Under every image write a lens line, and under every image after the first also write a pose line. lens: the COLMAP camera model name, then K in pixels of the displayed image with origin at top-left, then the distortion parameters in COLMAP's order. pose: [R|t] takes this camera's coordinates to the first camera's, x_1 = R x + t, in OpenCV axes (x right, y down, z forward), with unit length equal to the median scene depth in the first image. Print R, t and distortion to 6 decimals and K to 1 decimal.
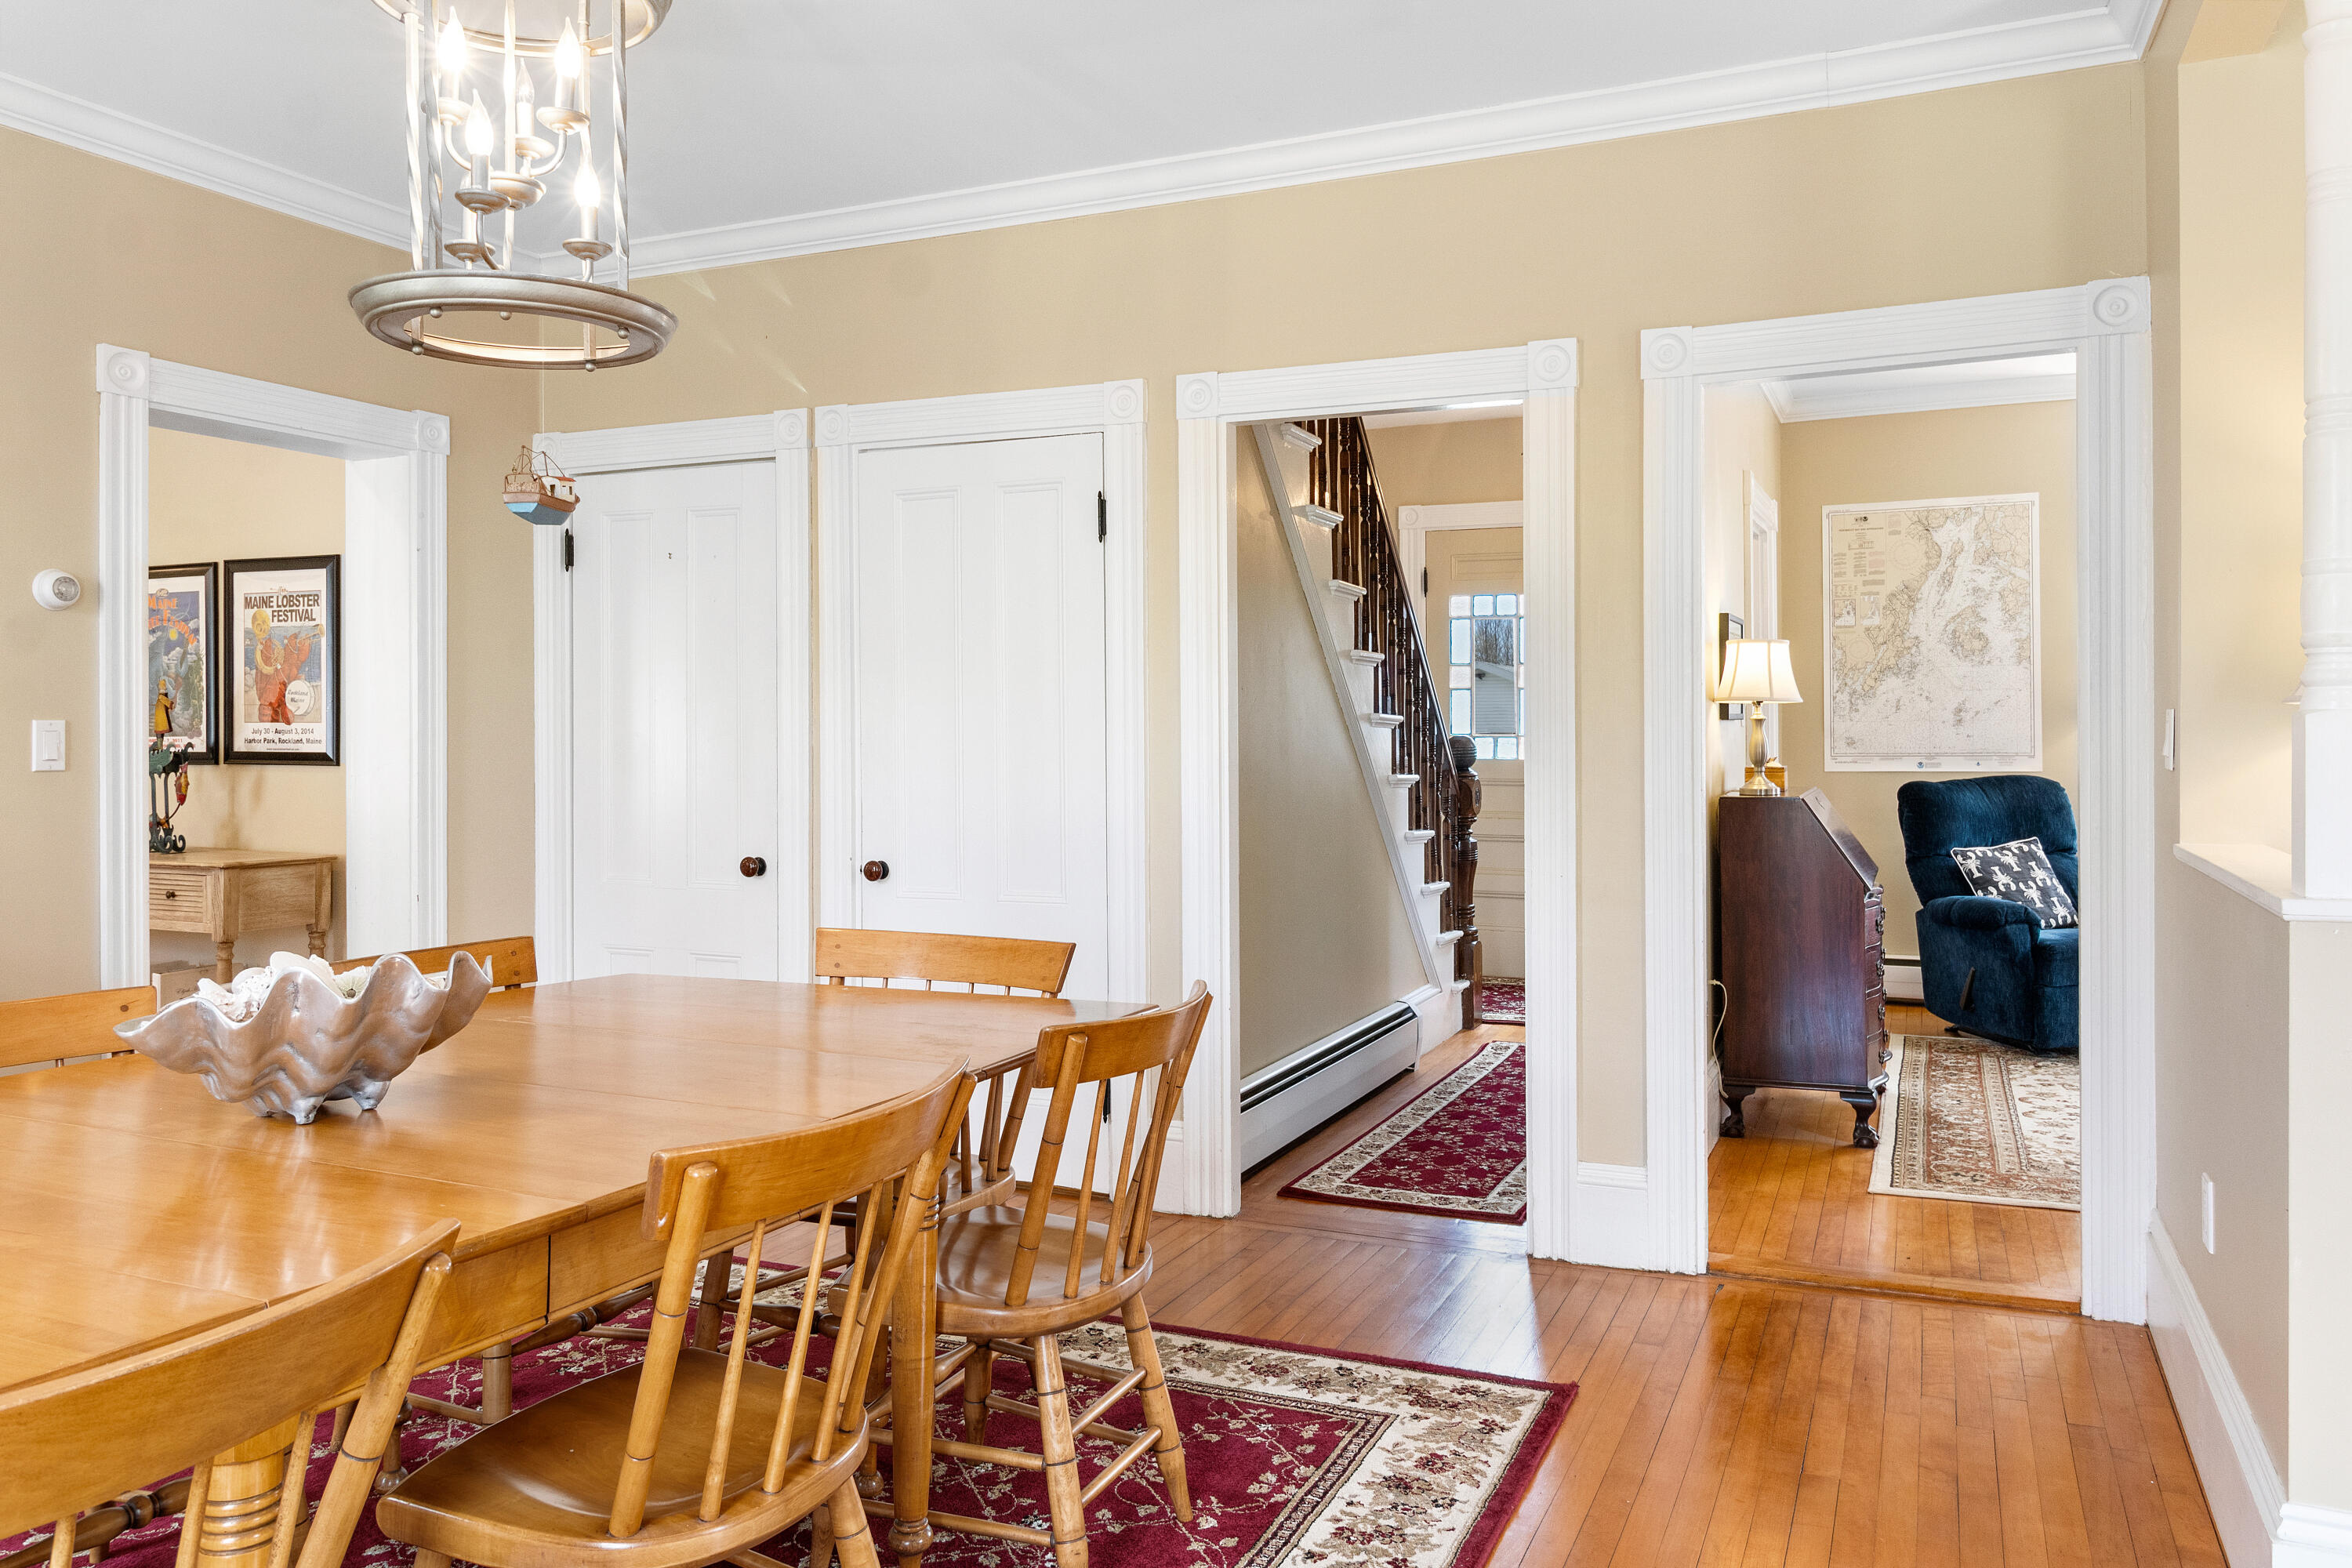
lens RADIAL K [[1745.7, 0, 1142.3], [0, 1745.7, 724.7], [0, 0, 1]] dist [-0.004330, 0.012397]
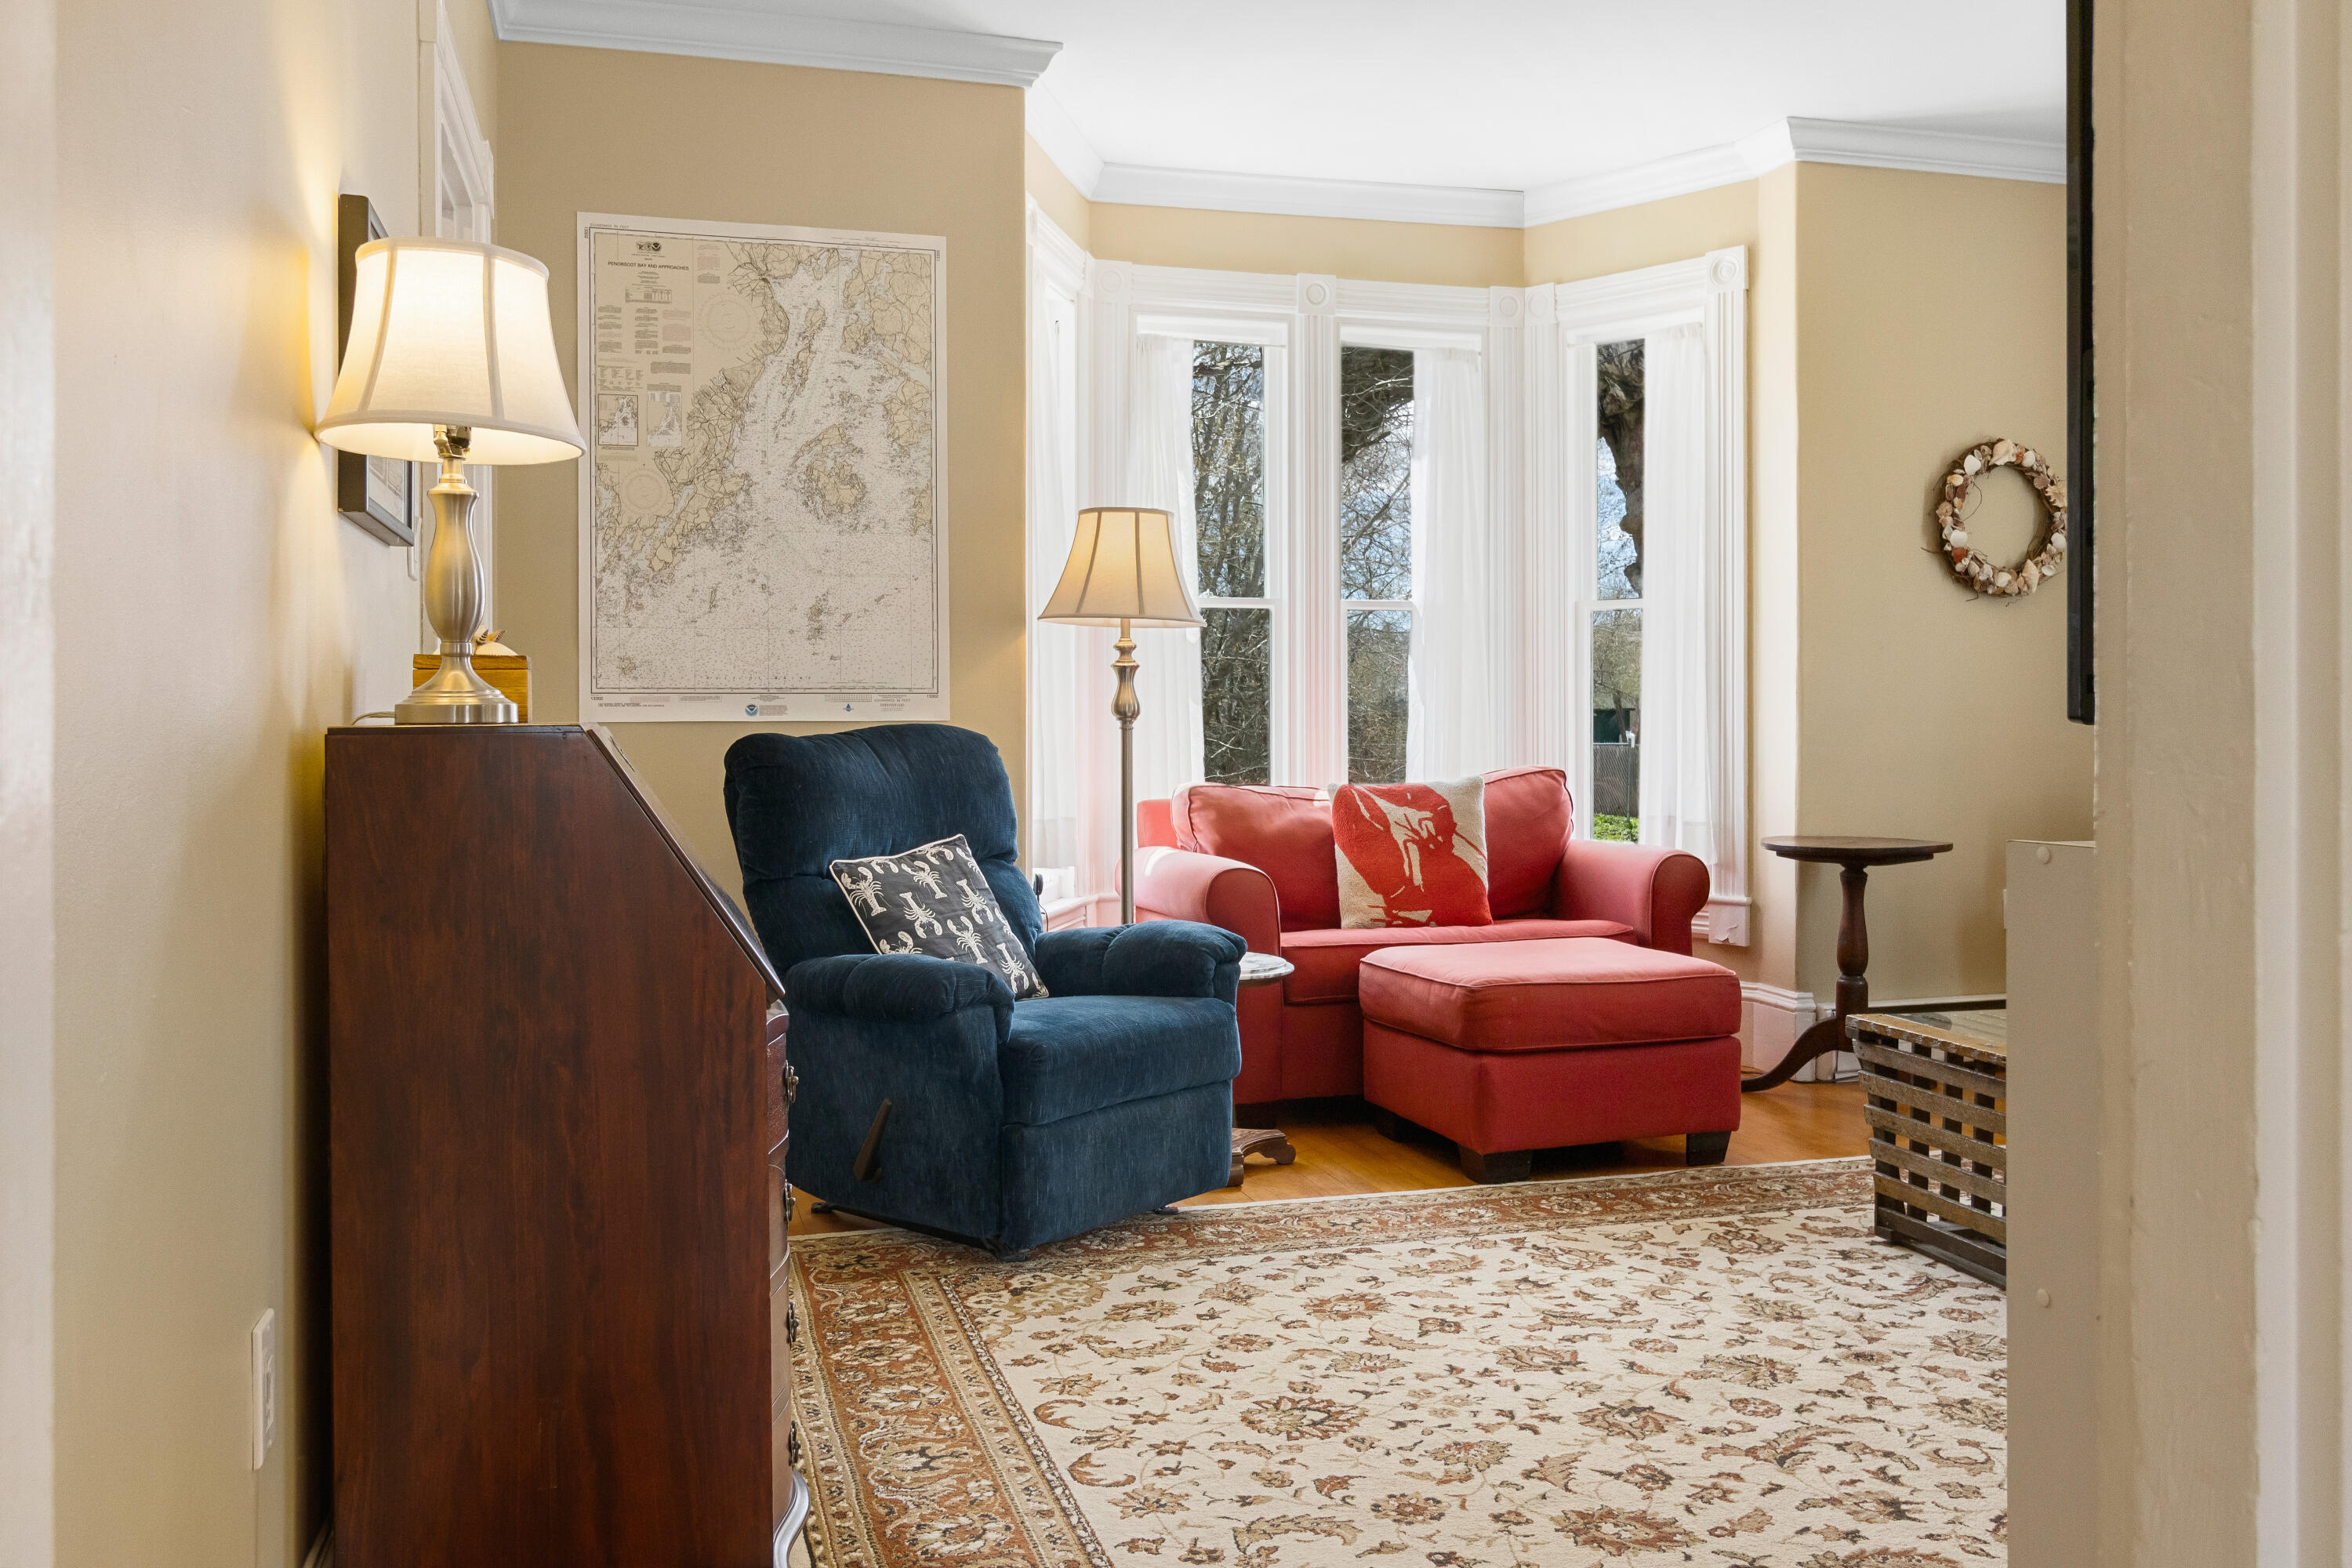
lens RADIAL K [[1899.0, 0, 1192.2], [0, 1899.0, 720.9], [0, 0, 1]] dist [0.008687, -0.004251]
pose [[0.756475, 0.007941, 0.653975, 0.208747], [-0.004549, 0.999966, -0.006880, 0.038714], [-0.654007, 0.002229, 0.756485, 0.593915]]
